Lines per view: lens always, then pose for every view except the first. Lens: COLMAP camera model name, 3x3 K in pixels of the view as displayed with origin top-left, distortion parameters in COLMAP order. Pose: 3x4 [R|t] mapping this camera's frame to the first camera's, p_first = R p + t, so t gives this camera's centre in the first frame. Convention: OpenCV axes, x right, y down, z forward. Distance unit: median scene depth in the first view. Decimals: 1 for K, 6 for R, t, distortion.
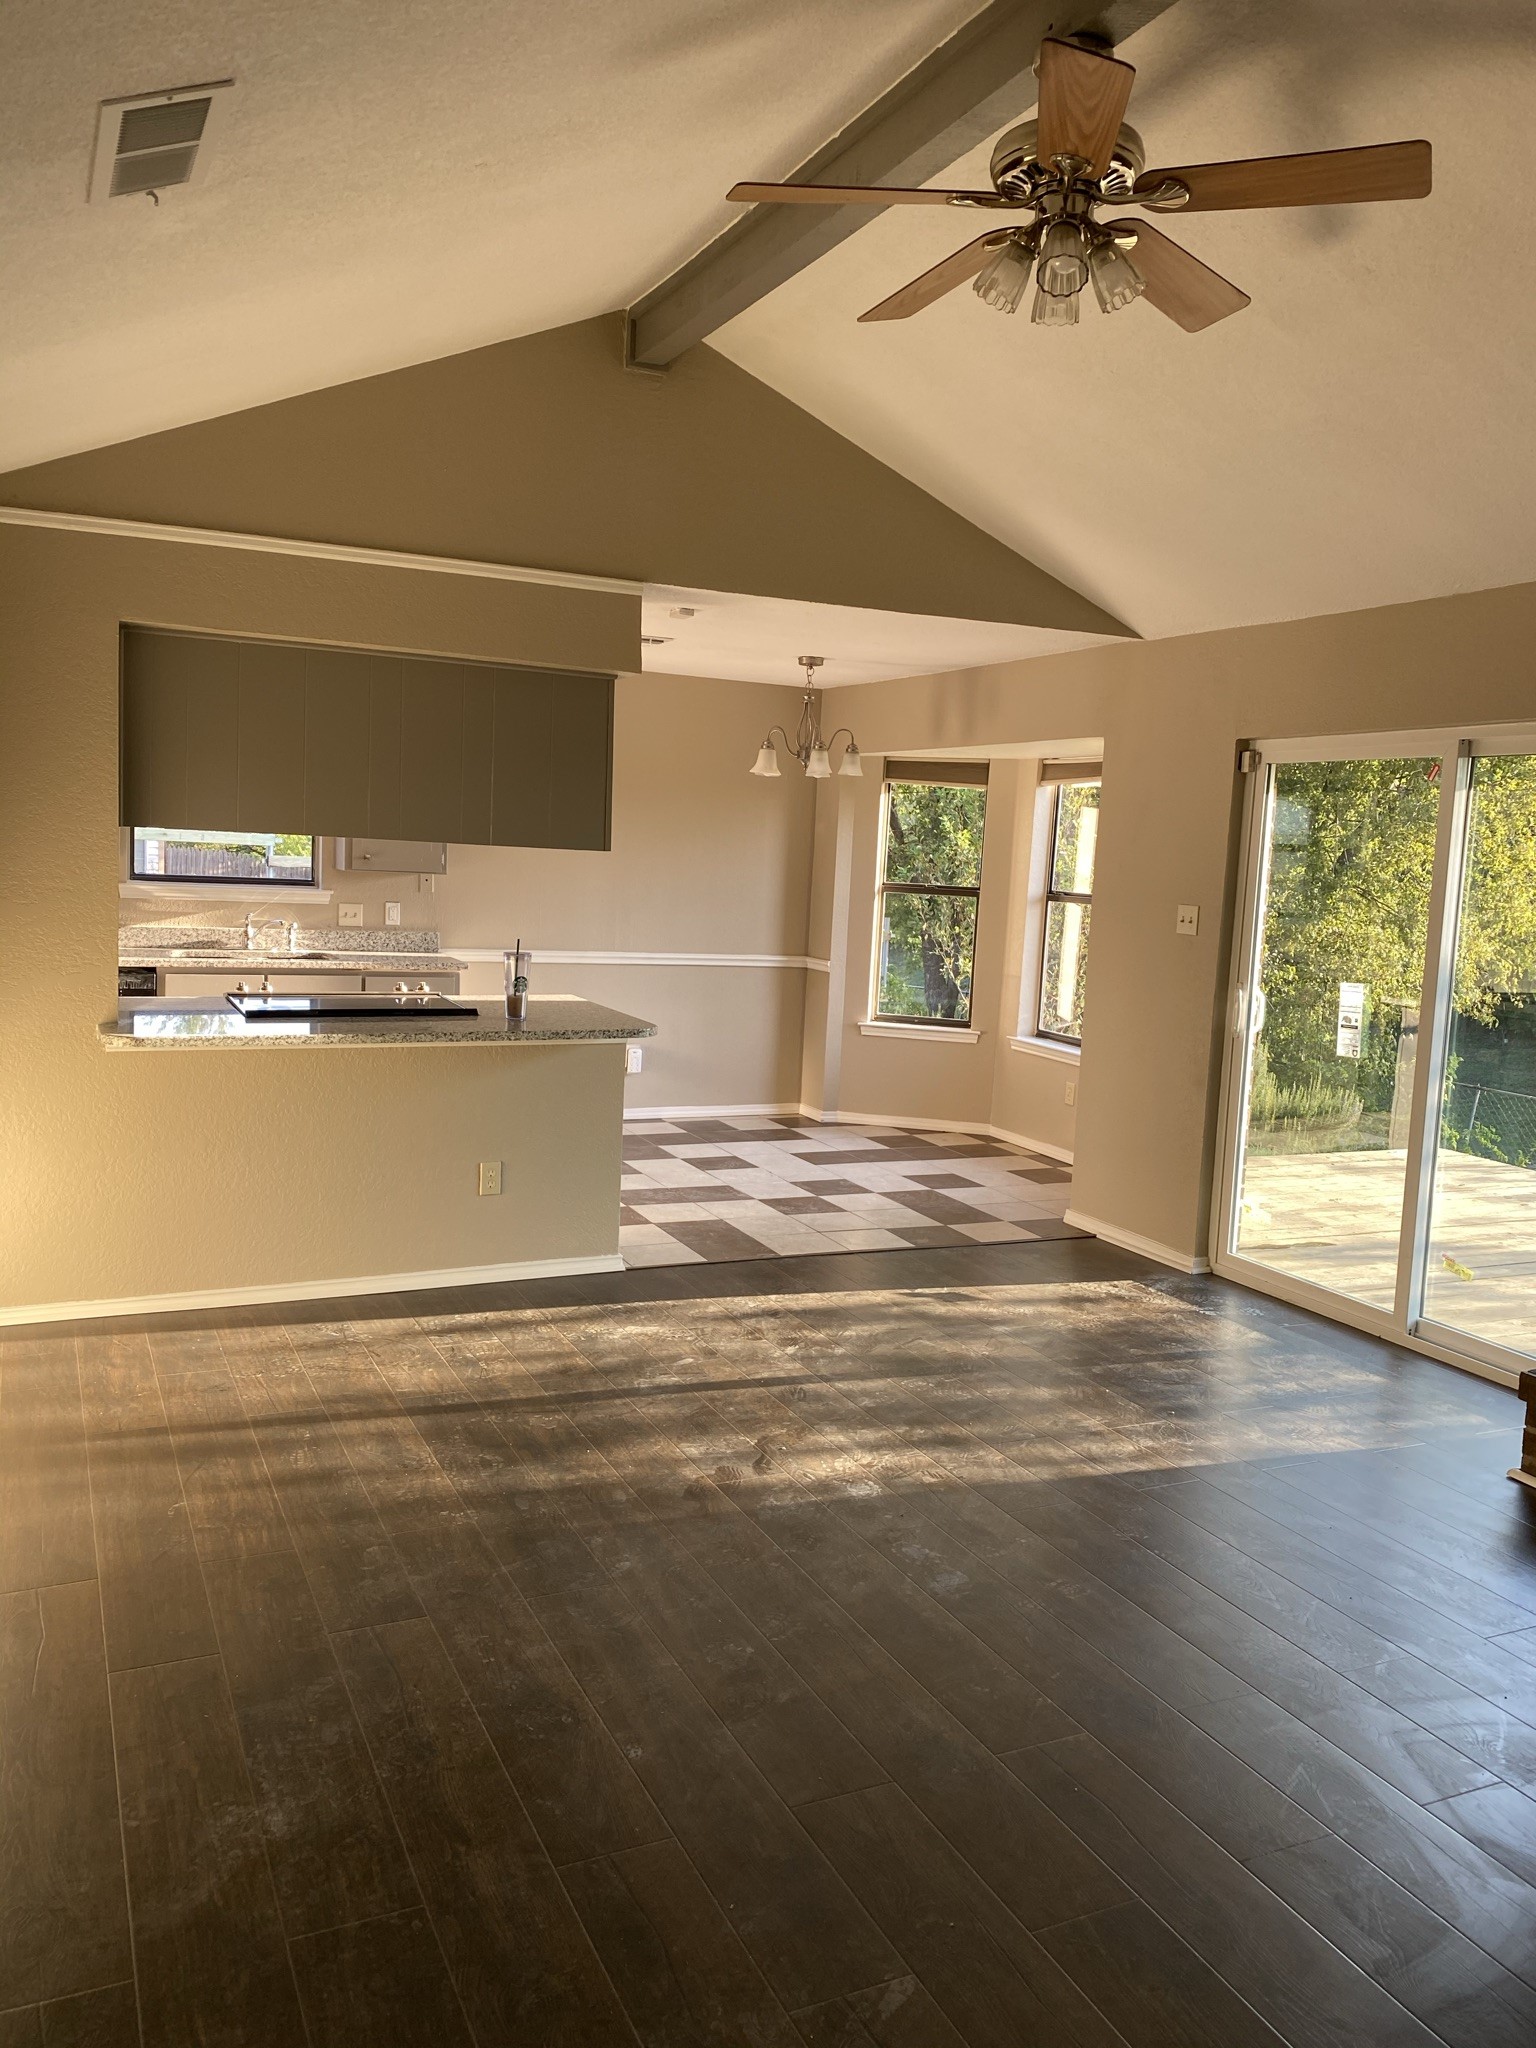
lens RADIAL K [[1550.6, 0, 761.5], [0, 1550.6, 1055.7], [0, 0, 1]] dist [0.107521, -0.215454]
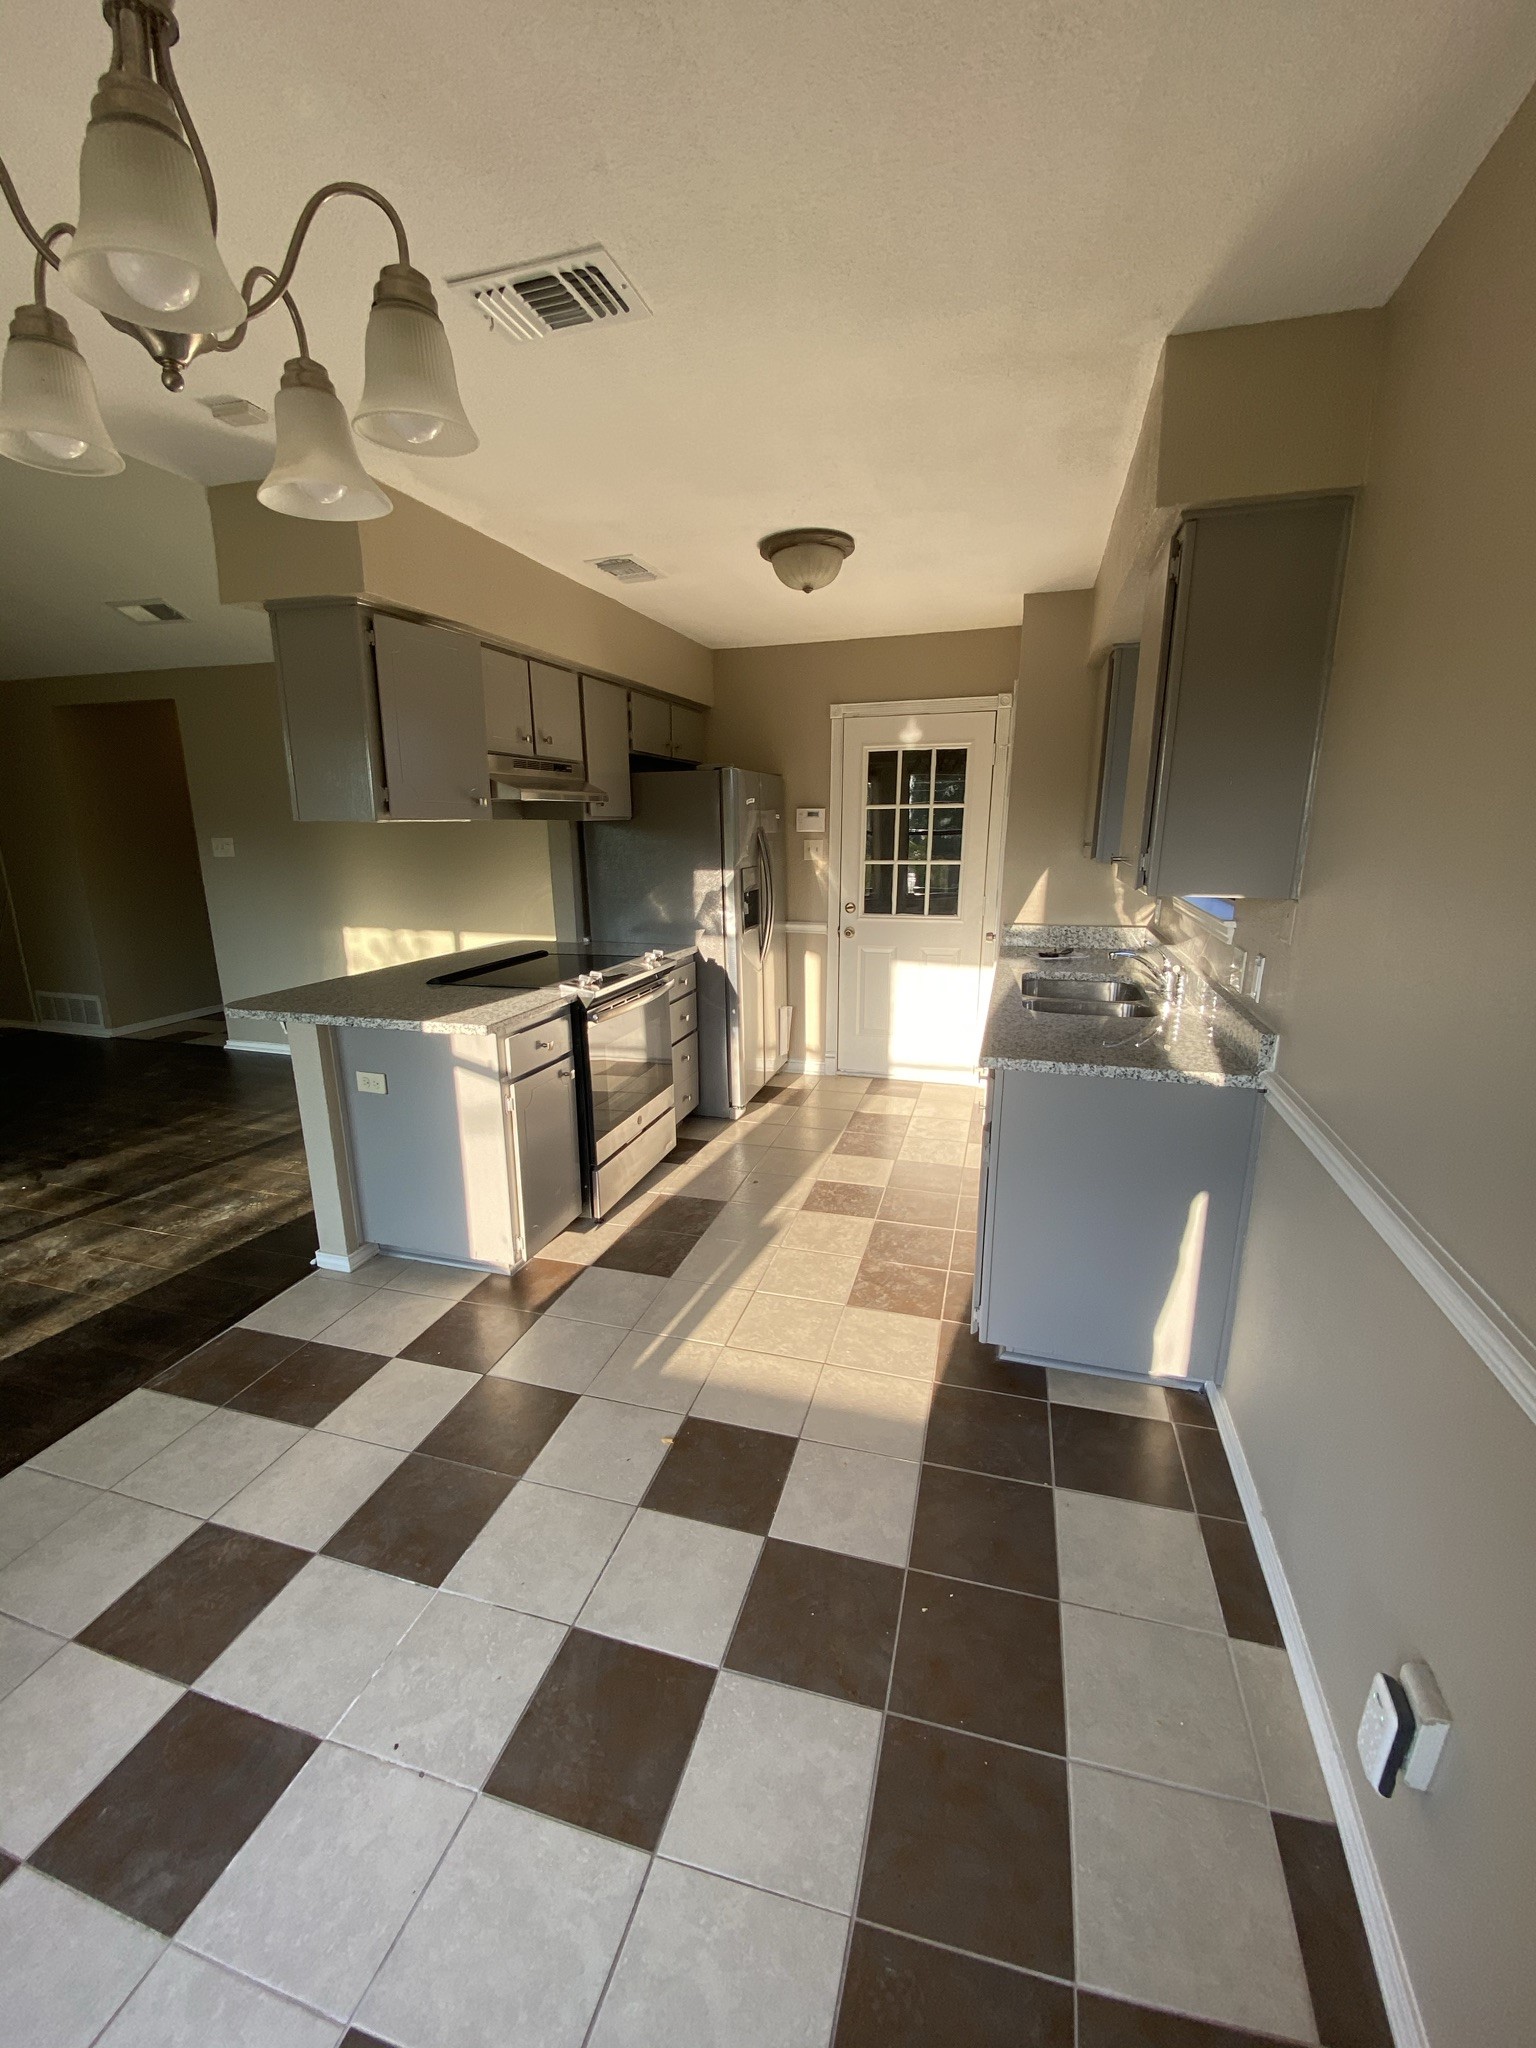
lens RADIAL K [[834.1, 0, 773.6], [0, 834.1, 1032.5], [0, 0, 1]] dist [0.064863, -0.046678]
pose [[-0.662631, 0.145249, -0.734726, 0.059446], [-0.123294, 0.946474, 0.298306, -0.126780], [0.738728, 0.288254, -0.609254, 0.980419]]
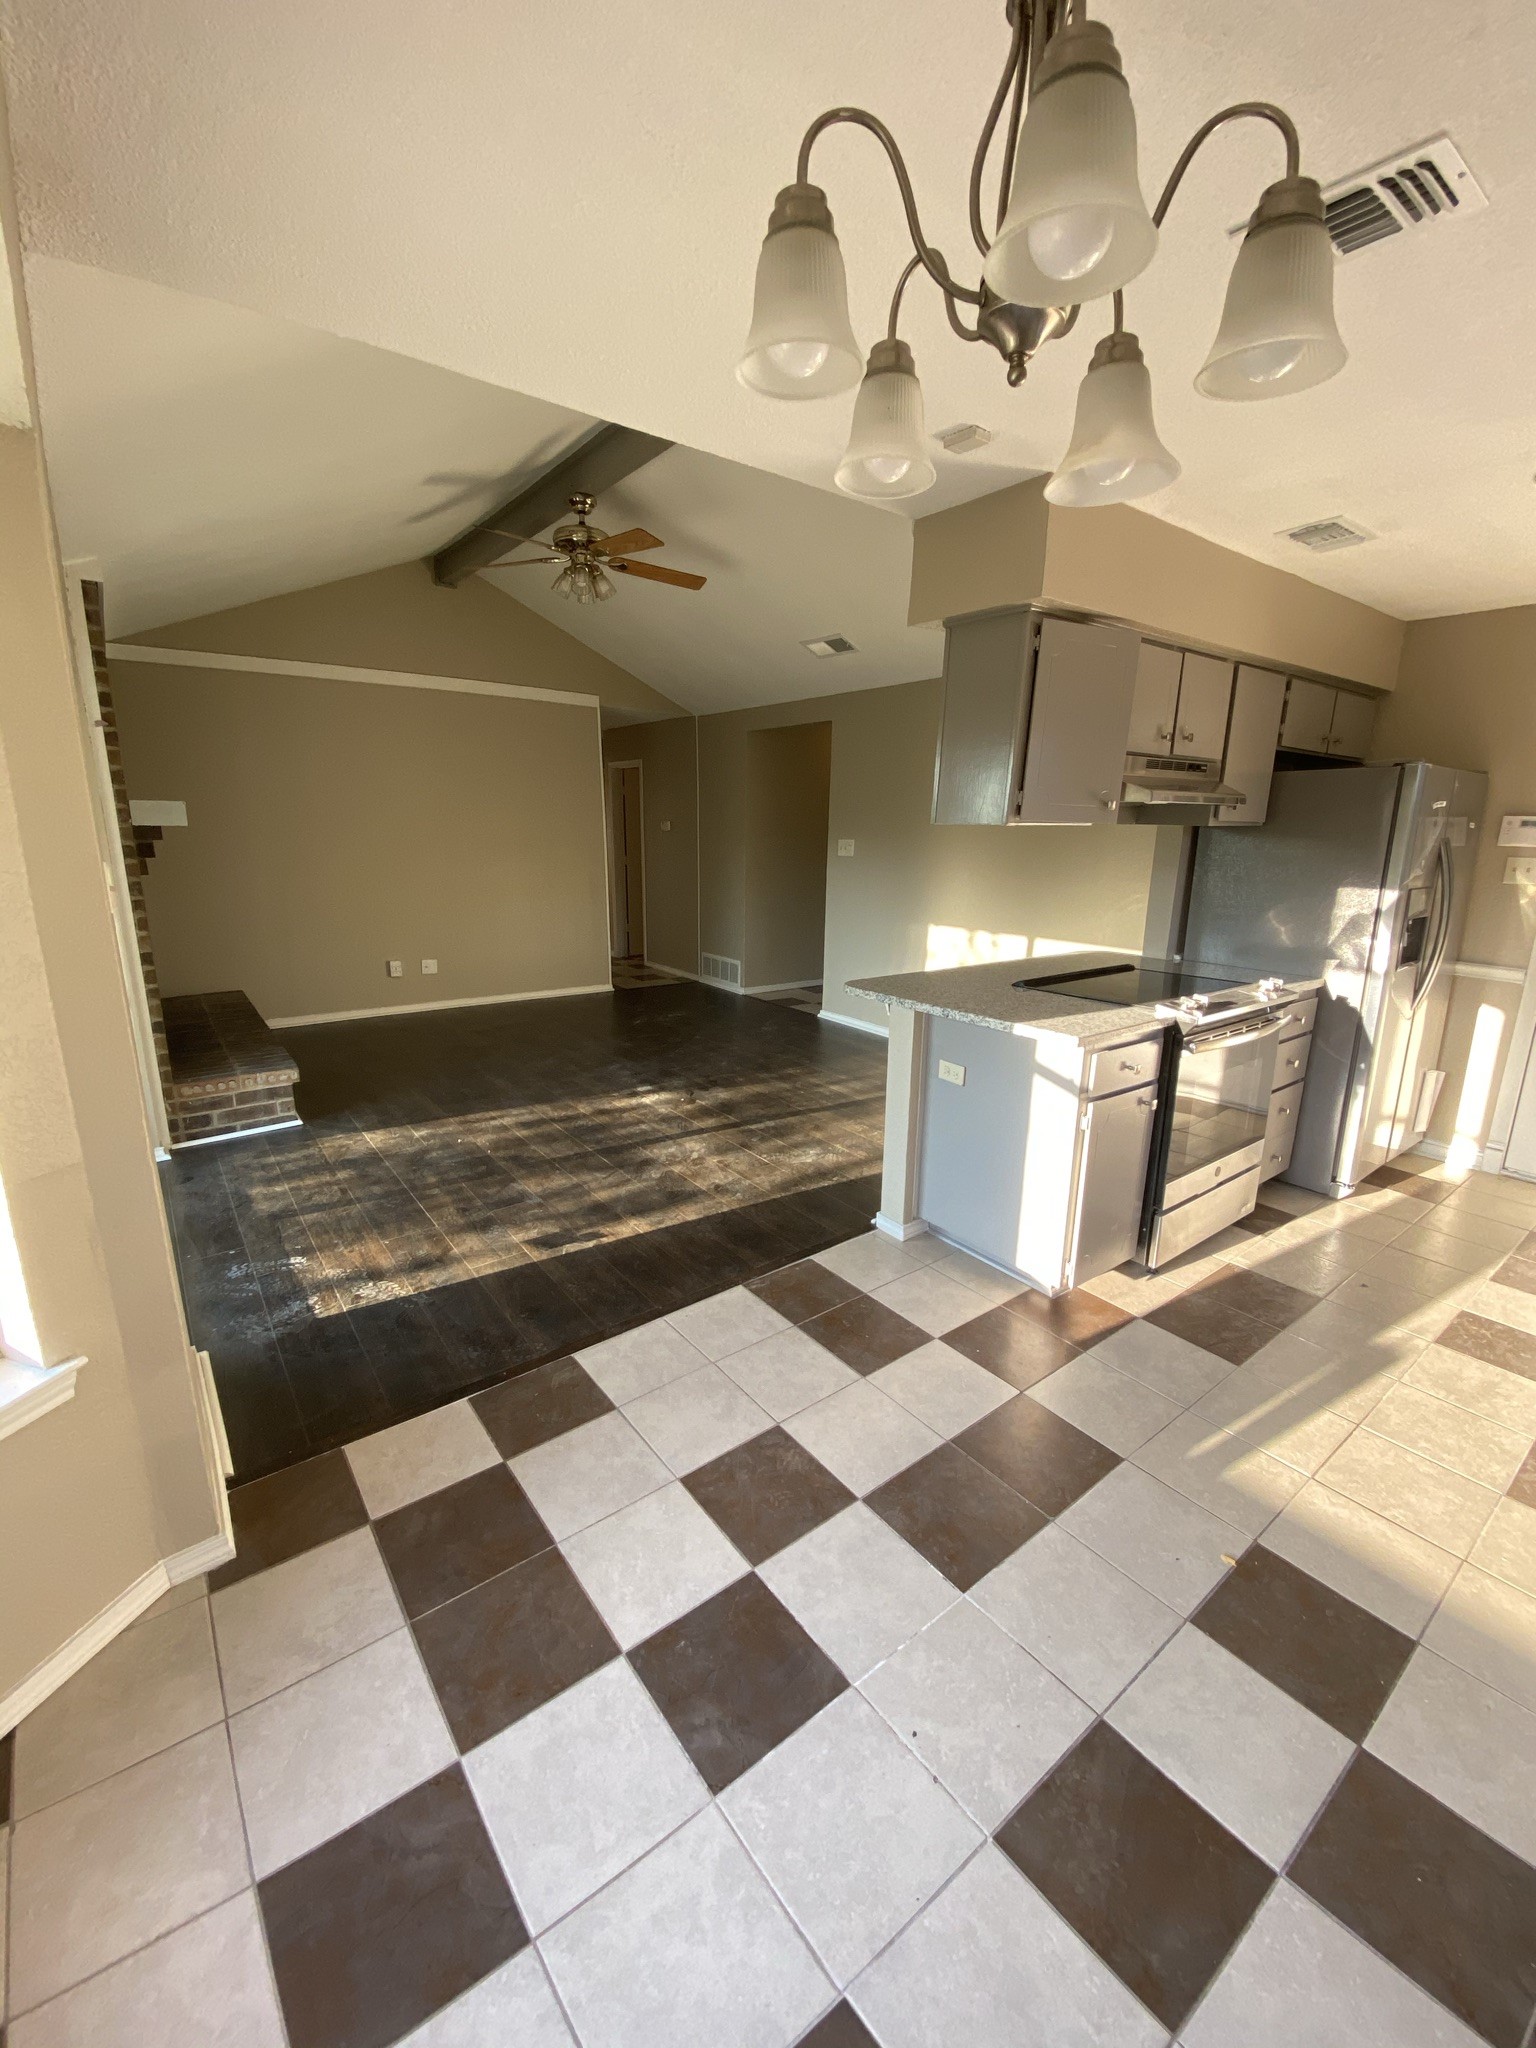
lens RADIAL K [[834.1, 0, 773.6], [0, 834.1, 1032.5], [0, 0, 1]] dist [0.064863, -0.046678]
pose [[-0.973974, -0.006149, -0.226577, 0.072446], [-0.088708, 0.930236, 0.356079, -0.121828], [0.208581, 0.366911, -0.906571, 0.960232]]
